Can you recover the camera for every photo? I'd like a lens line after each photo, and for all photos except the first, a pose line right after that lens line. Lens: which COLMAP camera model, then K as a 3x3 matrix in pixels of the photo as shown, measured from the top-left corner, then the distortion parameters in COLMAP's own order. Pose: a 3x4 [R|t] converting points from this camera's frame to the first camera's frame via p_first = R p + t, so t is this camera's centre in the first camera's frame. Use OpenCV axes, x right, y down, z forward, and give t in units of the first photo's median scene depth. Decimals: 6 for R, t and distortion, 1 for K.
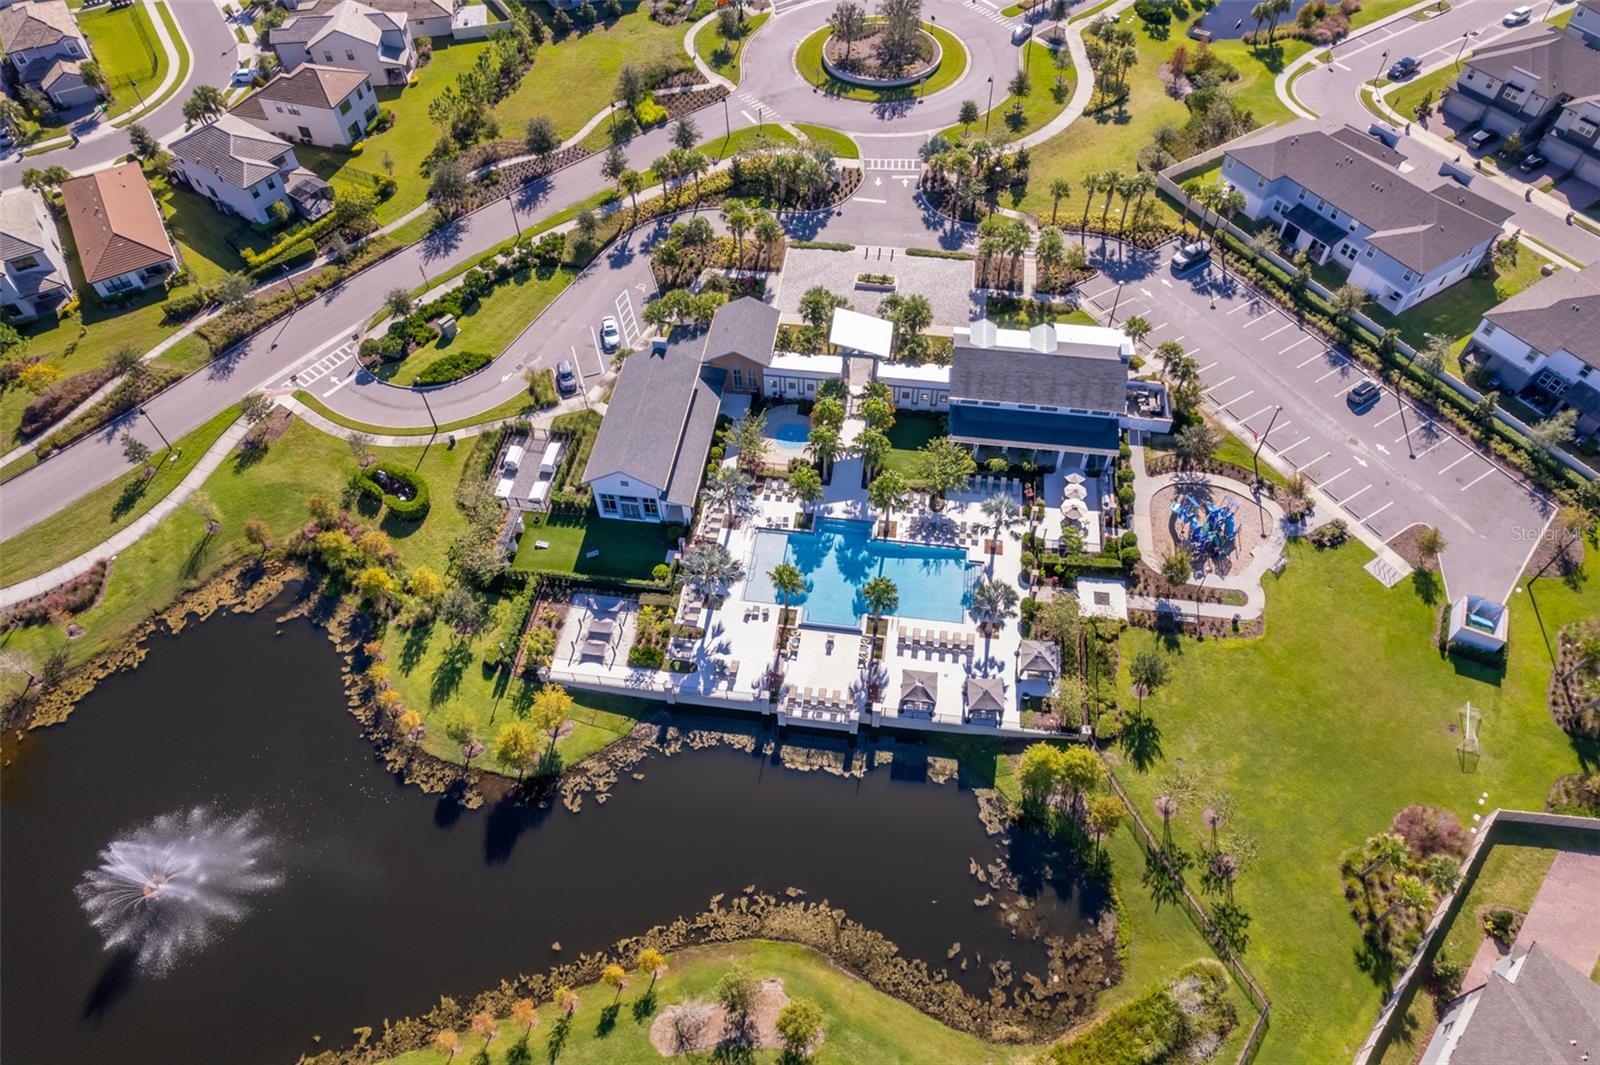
lens RADIAL K [[1023.8, 0, 806.6], [0, 1023.8, 538.1], [0, 0, 1]] dist [-0.083107, 0.069447]
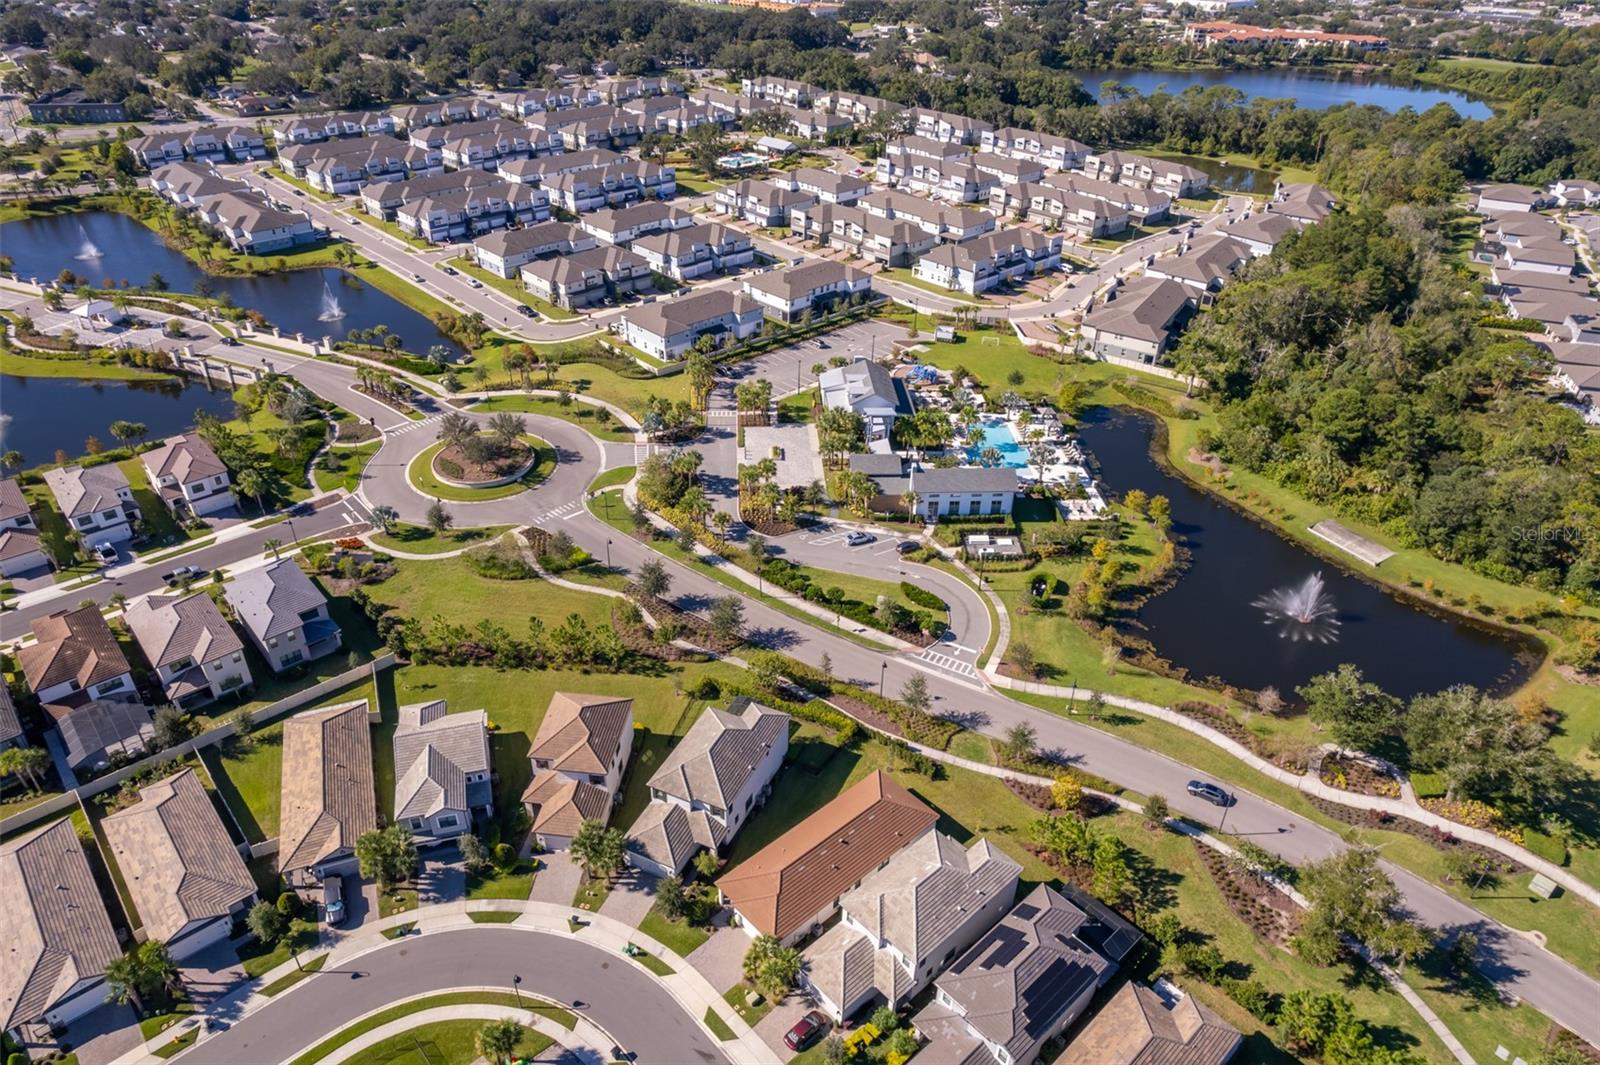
lens RADIAL K [[1023.8, 0, 806.6], [0, 1023.8, 538.1], [0, 0, 1]] dist [-0.083107, 0.069447]
pose [[-0.193304, -0.520768, 0.831525, -1.638517], [0.768348, 0.446694, 0.458373, -1.095918], [-0.610144, 0.727506, 0.313783, 0.715238]]
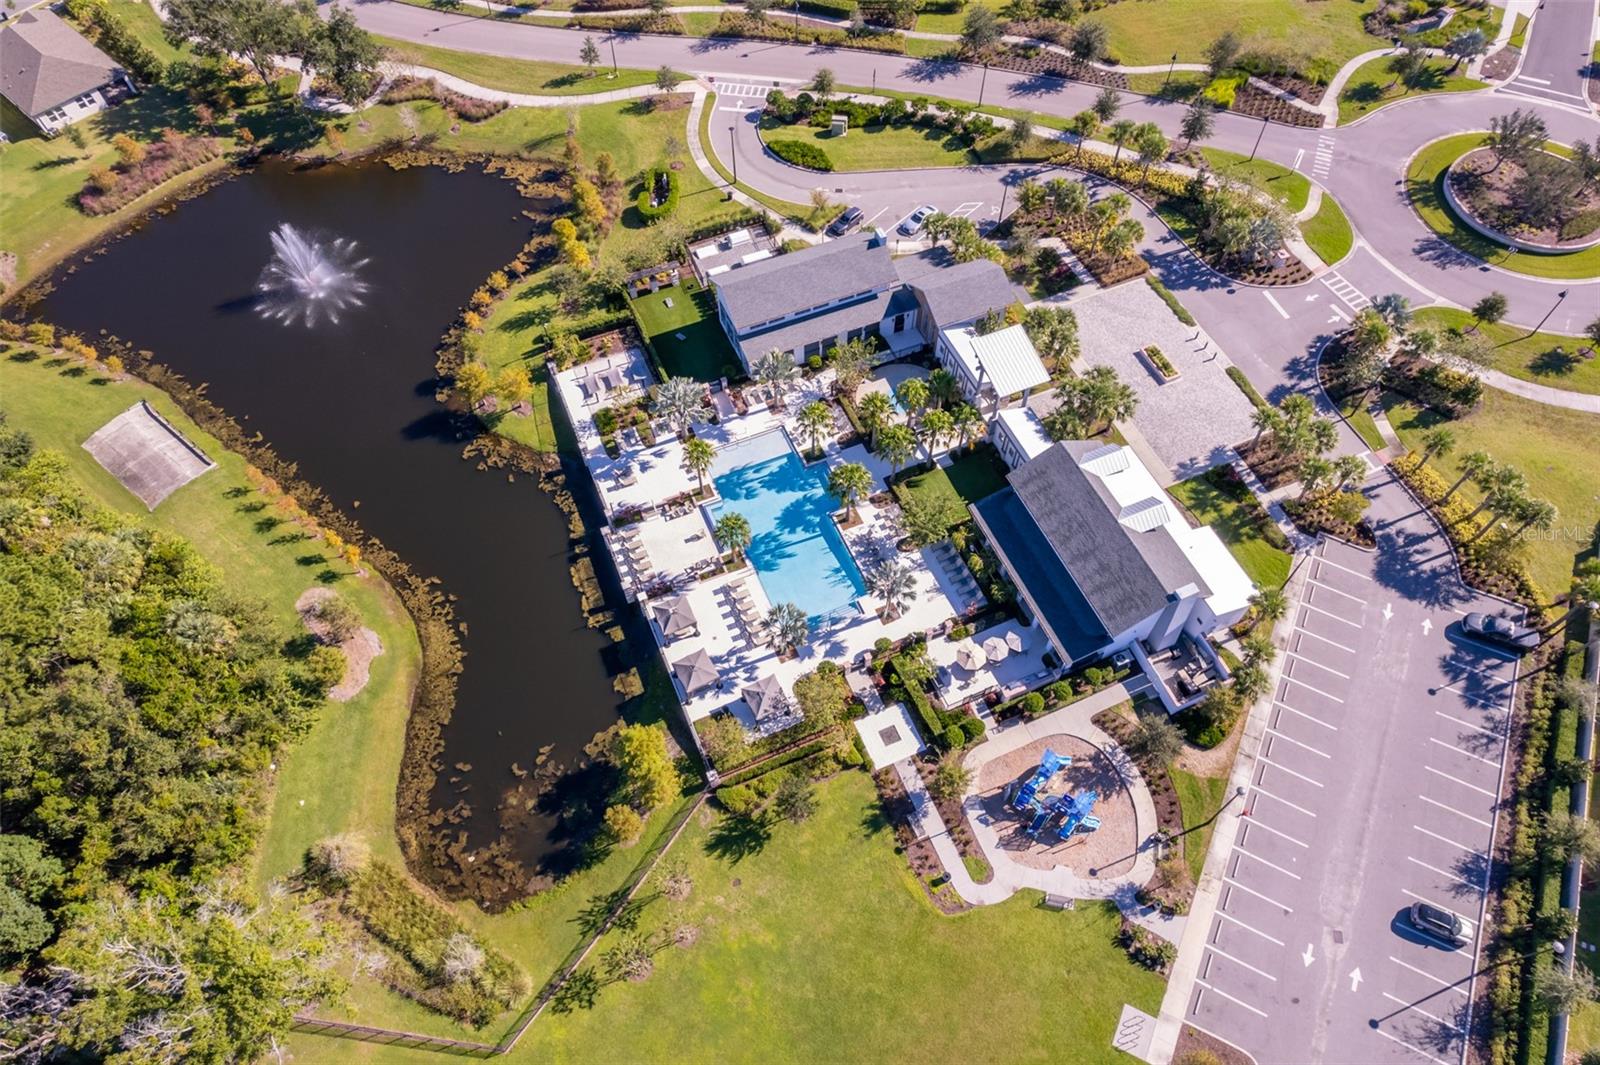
lens RADIAL K [[1023.8, 0, 806.6], [0, 1023.8, 538.1], [0, 0, 1]] dist [-0.083107, 0.069447]
pose [[0.512133, 0.726959, -0.457438, 0.513007], [-0.681478, 0.668082, 0.298753, -0.257634], [0.522788, 0.158732, 0.837554, 0.197141]]
